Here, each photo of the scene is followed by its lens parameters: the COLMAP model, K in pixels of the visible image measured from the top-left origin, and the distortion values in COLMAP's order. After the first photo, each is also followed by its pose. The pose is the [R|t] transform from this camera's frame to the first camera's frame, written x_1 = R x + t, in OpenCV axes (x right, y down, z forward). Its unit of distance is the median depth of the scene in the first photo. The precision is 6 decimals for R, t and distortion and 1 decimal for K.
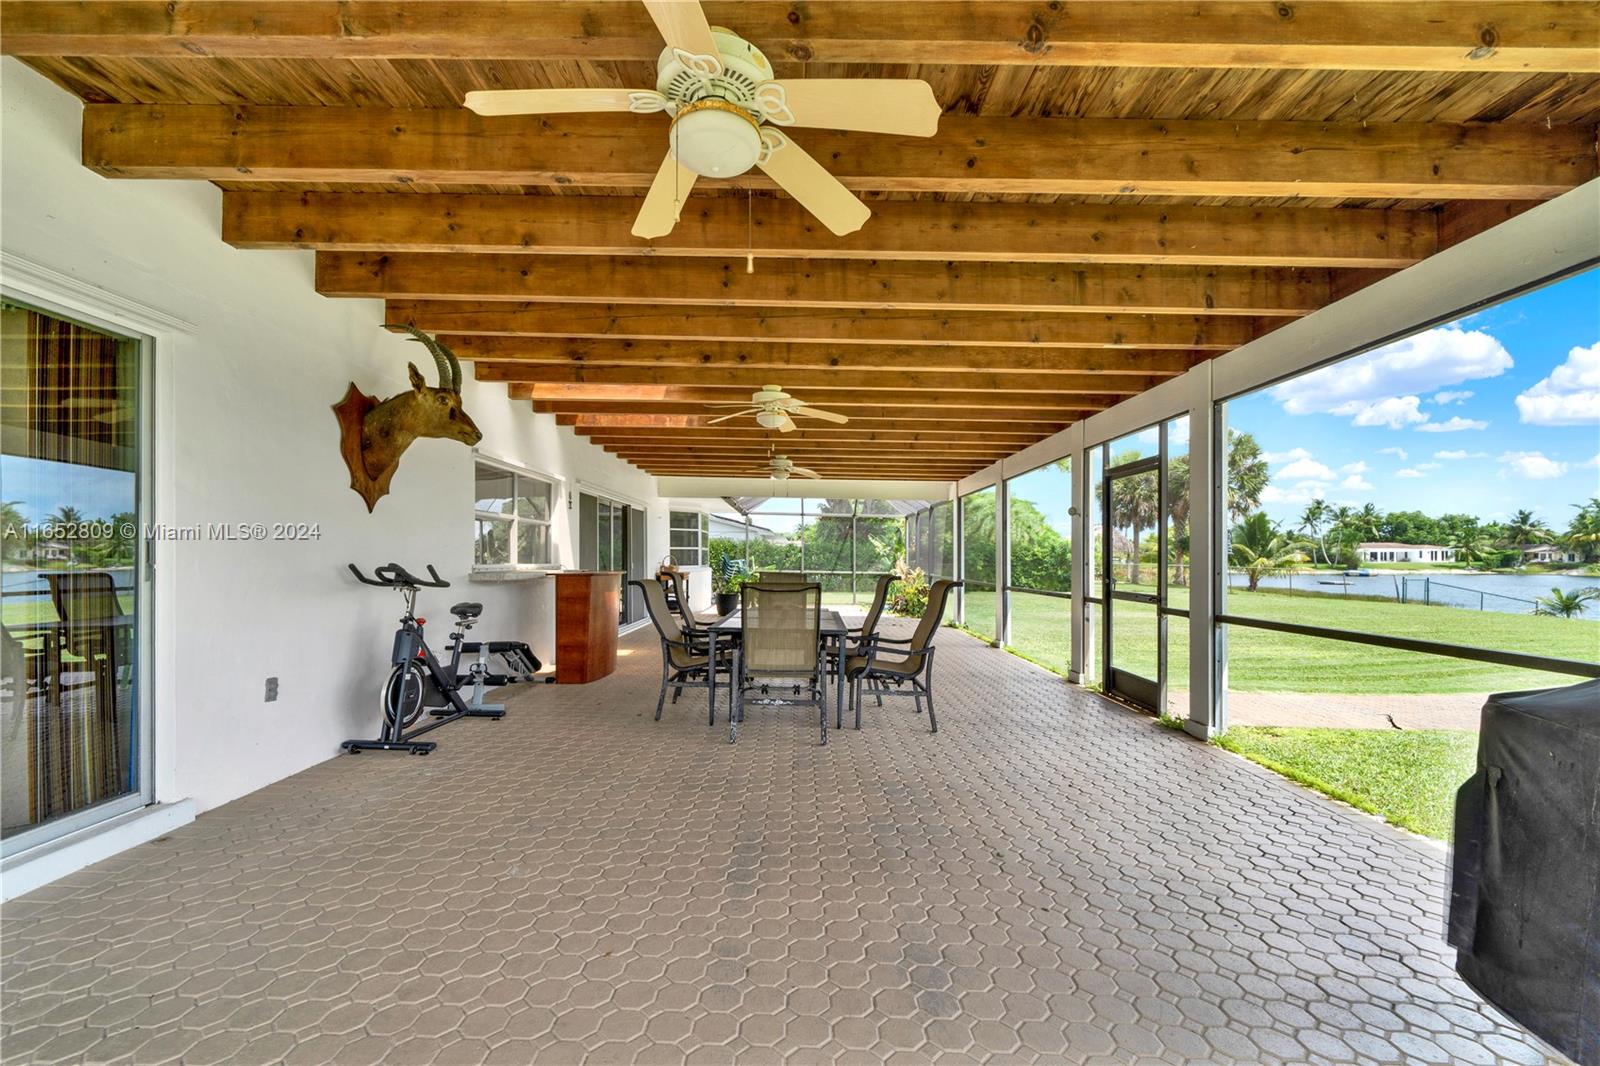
lens RADIAL K [[664.9, 0, 794.4], [0, 664.9, 549.3], [0, 0, 1]] dist [-0.001134, -0.000351]
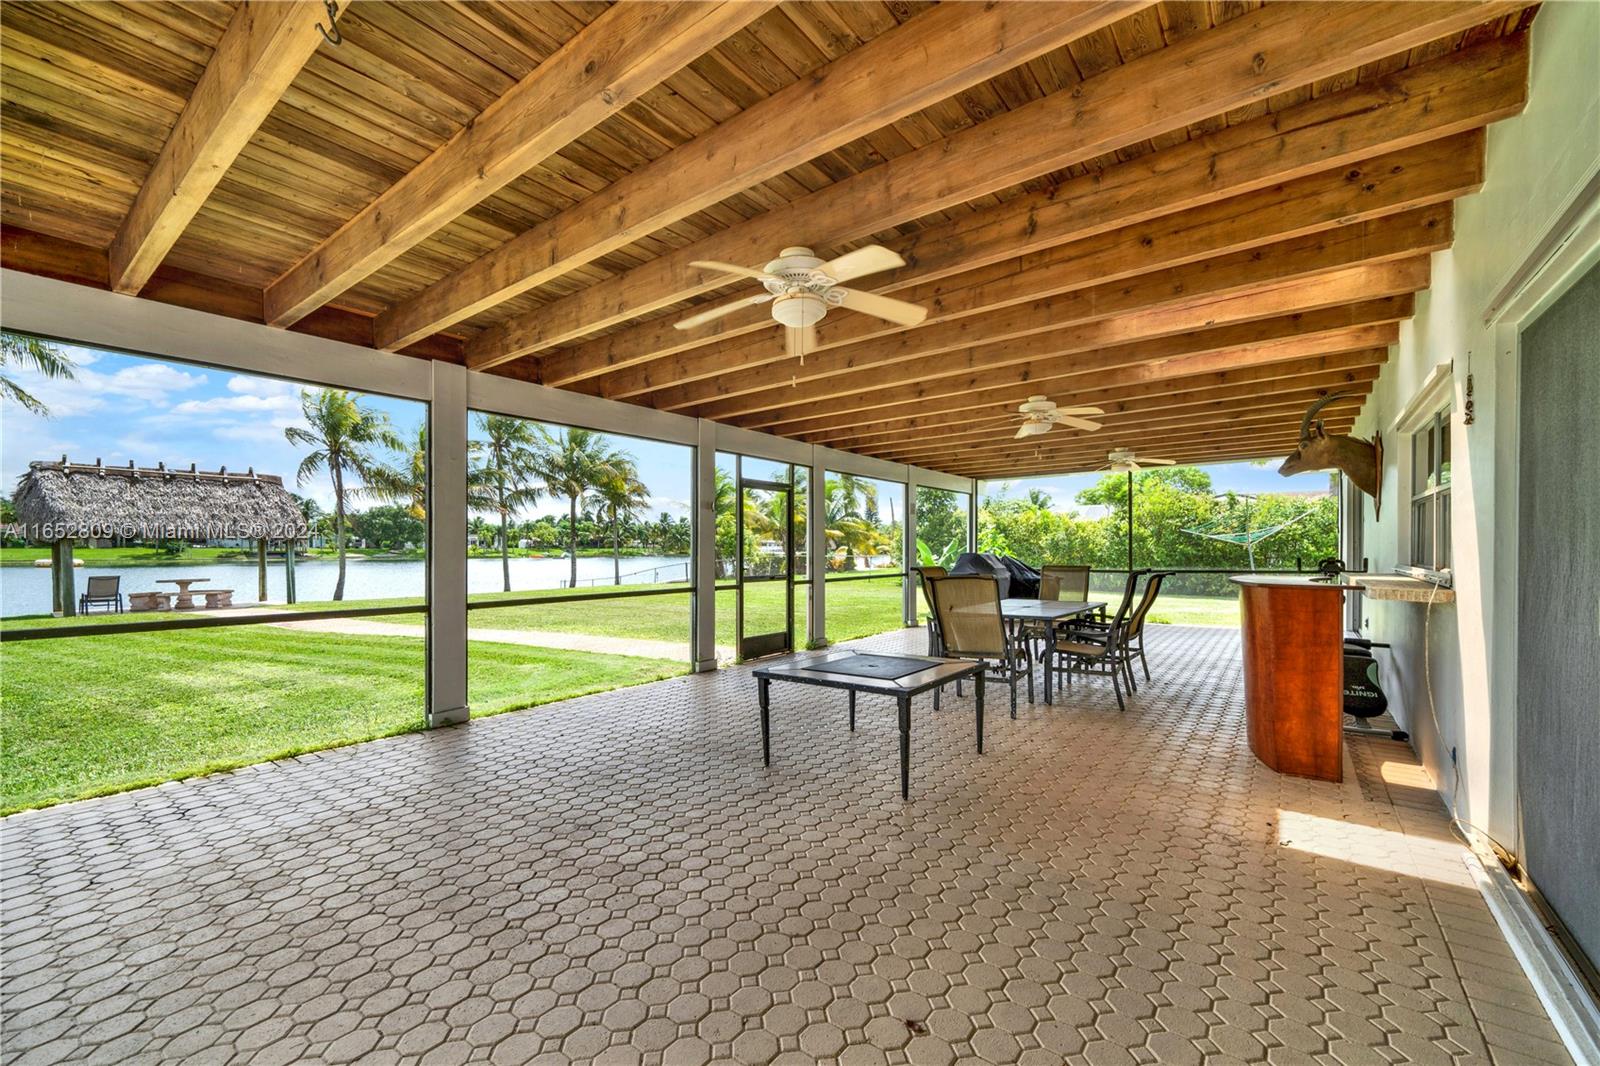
lens RADIAL K [[645.3, 0, 805.3], [0, 645.3, 538.4], [0, 0, 1]] dist [-0.000133, -0.000431]
pose [[-0.800290, 0.002713, 0.599607, -0.484137], [-0.011442, 0.999739, -0.019795, 0.020722], [-0.599504, -0.022702, -0.800050, 2.740573]]
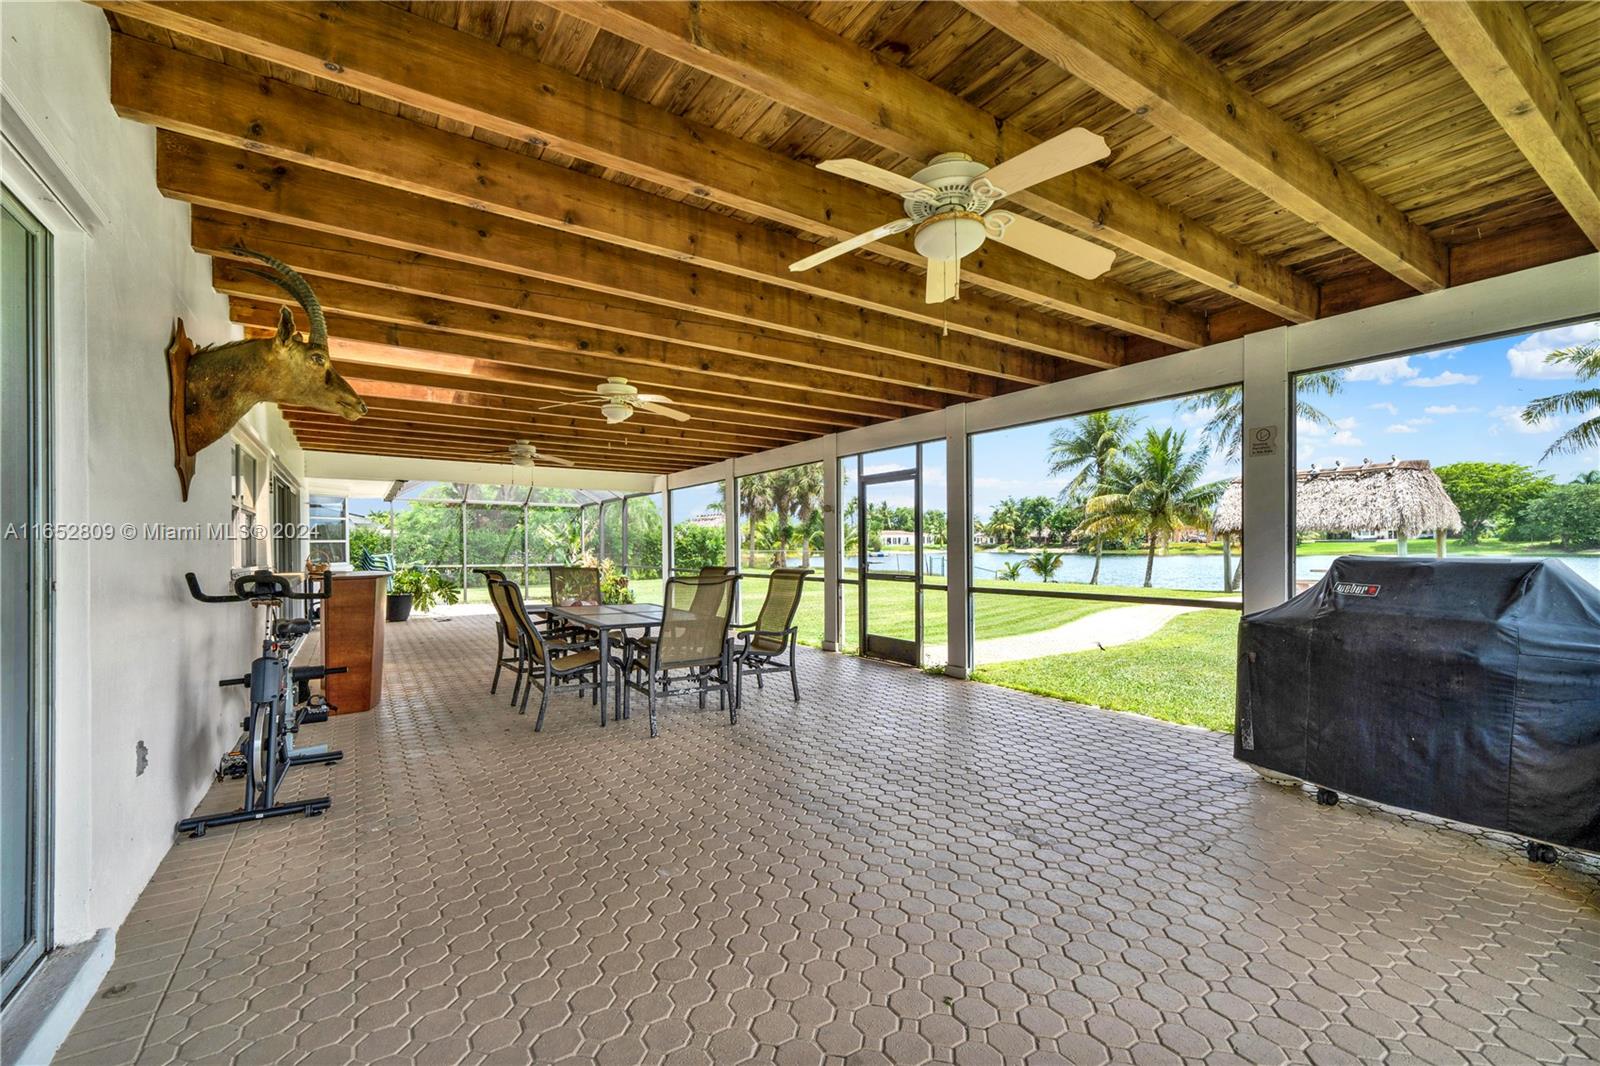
lens RADIAL K [[673.3, 0, 795.8], [0, 673.3, 537.4], [0, 0, 1]] dist [0.001275, -0.000035]
pose [[0.833124, -0.007507, 0.553035, -0.482301], [0.007869, 0.999968, 0.001718, -0.011616], [-0.553030, 0.002920, 0.833156, 0.028828]]
